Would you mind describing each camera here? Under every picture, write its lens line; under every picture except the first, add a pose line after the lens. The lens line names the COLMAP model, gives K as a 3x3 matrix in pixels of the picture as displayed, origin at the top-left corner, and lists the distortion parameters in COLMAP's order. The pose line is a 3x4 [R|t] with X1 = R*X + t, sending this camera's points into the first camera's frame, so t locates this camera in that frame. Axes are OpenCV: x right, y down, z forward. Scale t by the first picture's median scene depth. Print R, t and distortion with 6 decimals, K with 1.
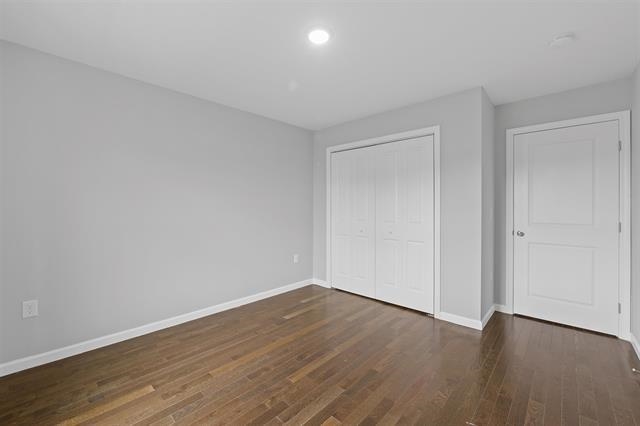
lens RADIAL K [[264.6, 0, 323.7], [0, 264.6, 210.3], [0, 0, 1]] dist [-0.004794, 0.000642]
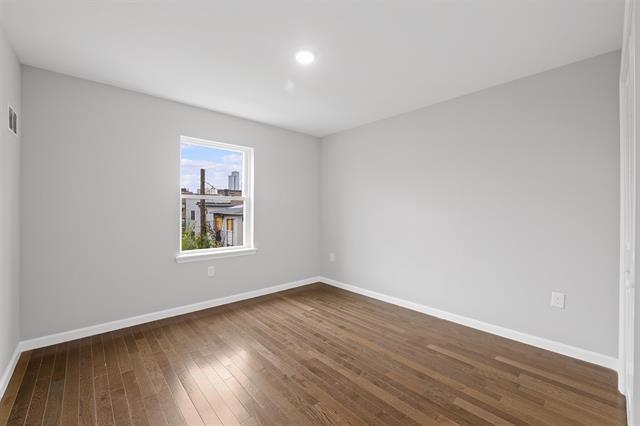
lens RADIAL K [[264.6, 0, 321.3], [0, 264.6, 212.2], [0, 0, 1]] dist [-0.004794, 0.000642]
pose [[-0.102005, 0.003794, -0.994777, 0.924224], [-0.005304, 0.999976, 0.004358, -0.011447], [0.994770, 0.005721, -0.101983, 0.984288]]
